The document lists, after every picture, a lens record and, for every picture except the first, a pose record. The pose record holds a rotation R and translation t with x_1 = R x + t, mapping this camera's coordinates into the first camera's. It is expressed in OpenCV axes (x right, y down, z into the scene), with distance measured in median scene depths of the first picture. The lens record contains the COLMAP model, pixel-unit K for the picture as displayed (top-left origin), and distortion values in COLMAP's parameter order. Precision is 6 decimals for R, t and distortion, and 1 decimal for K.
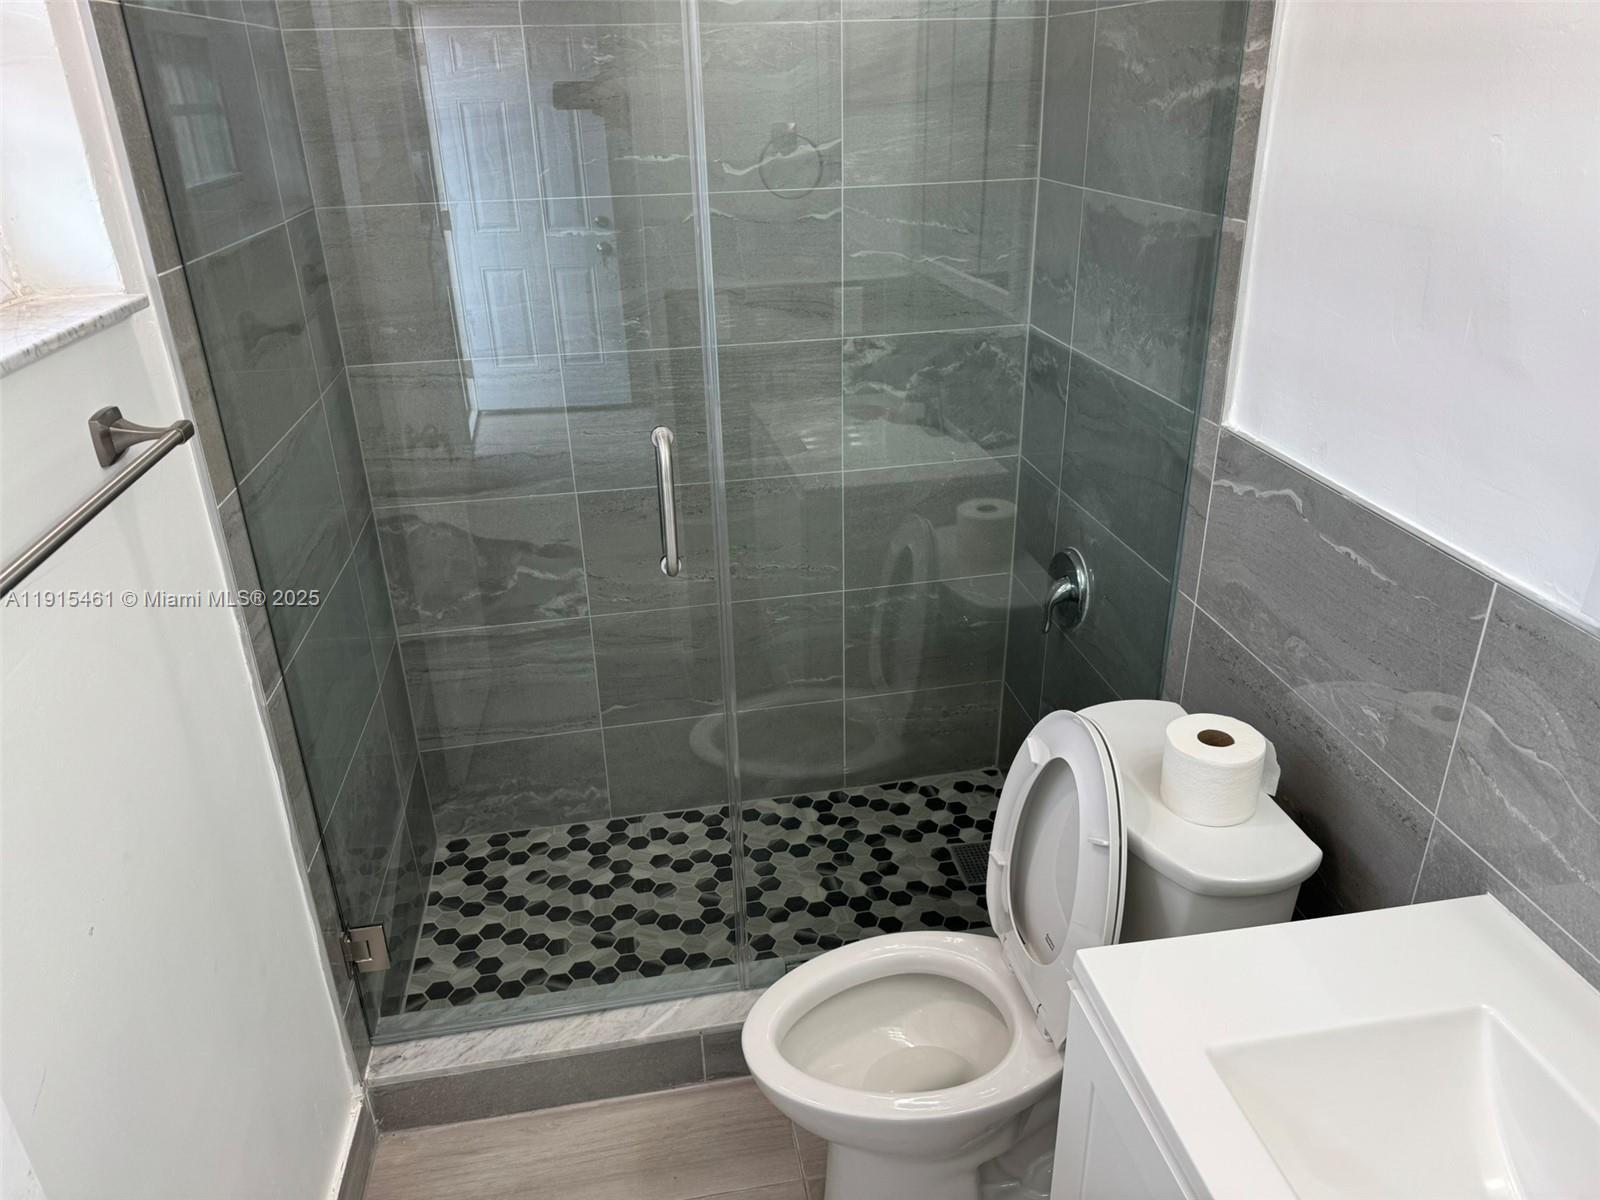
lens RADIAL K [[1134.7, 0, 795.9], [0, 1134.7, 604.6], [0, 0, 1]] dist [-0.001218, -0.005945]
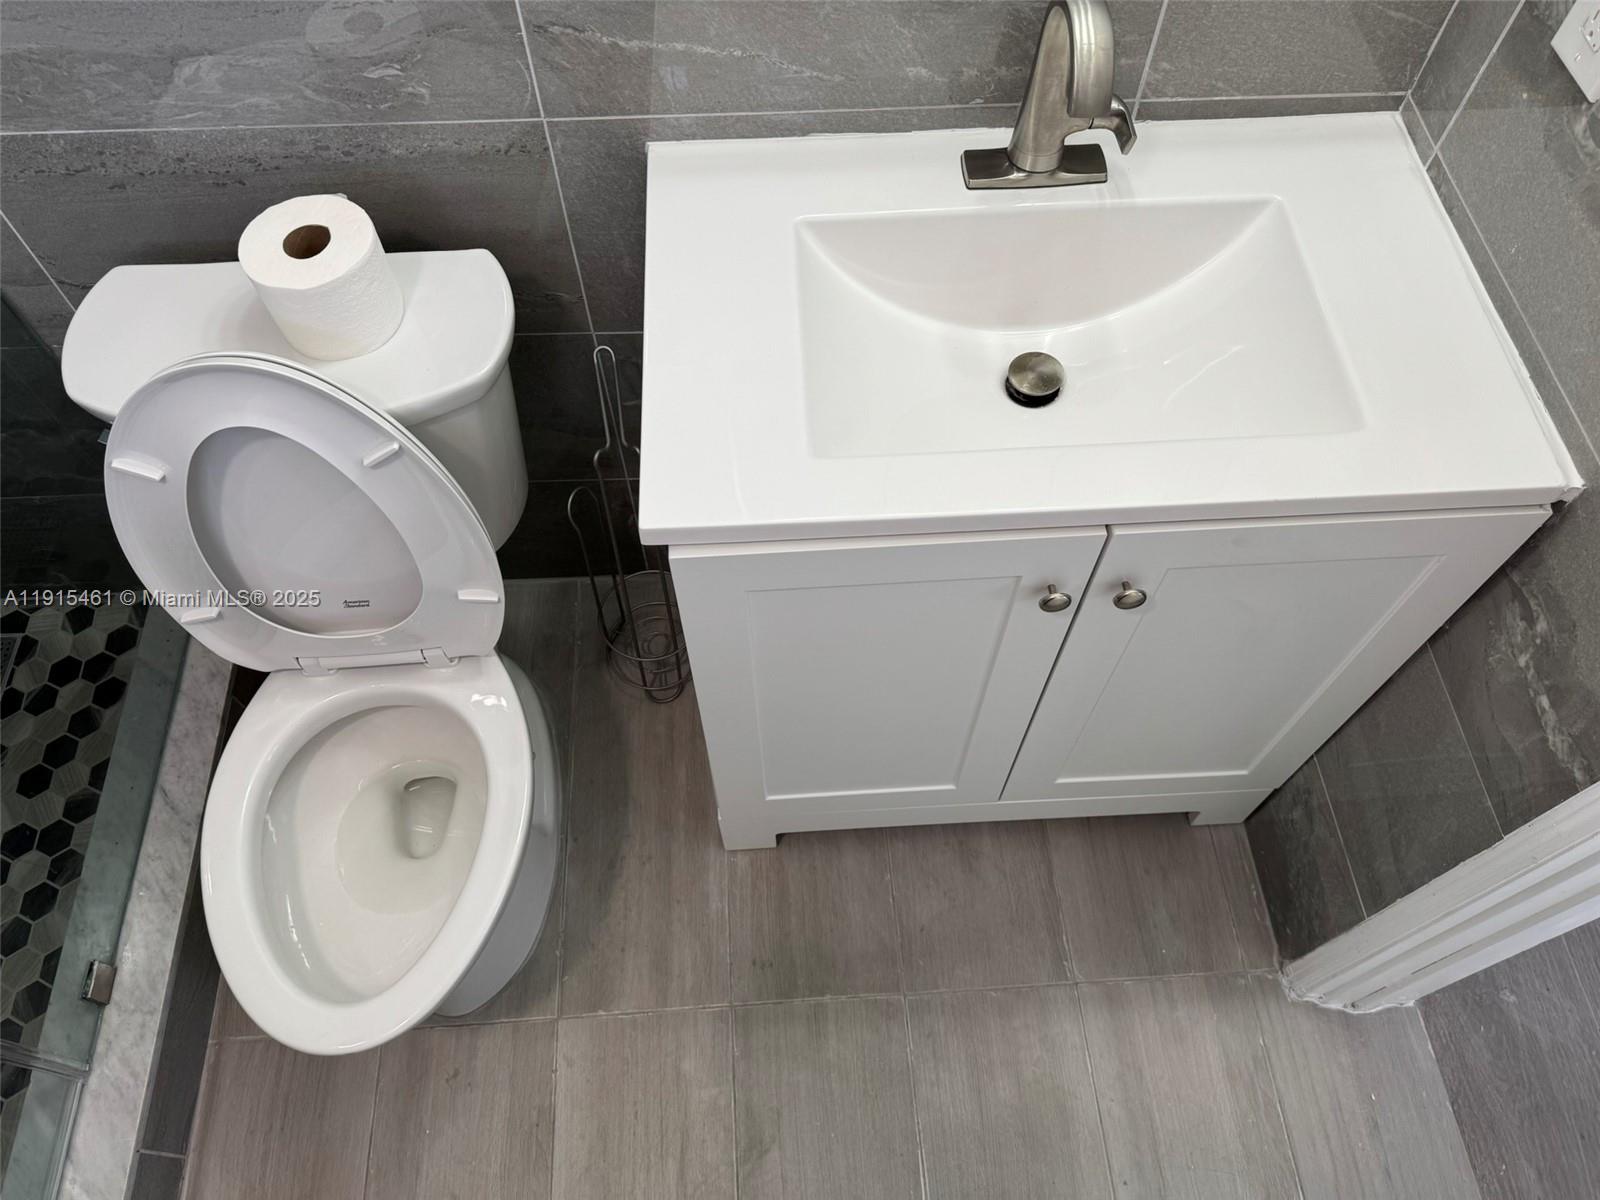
lens RADIAL K [[1134.7, 0, 797.8], [0, 1134.7, 598.4], [0, 0, 1]] dist [-0.001218, -0.005945]
pose [[0.105934, -0.848751, 0.518073, -0.086886], [0.414400, 0.511288, 0.752899, -0.098962], [-0.903909, 0.134932, 0.405885, 0.264240]]
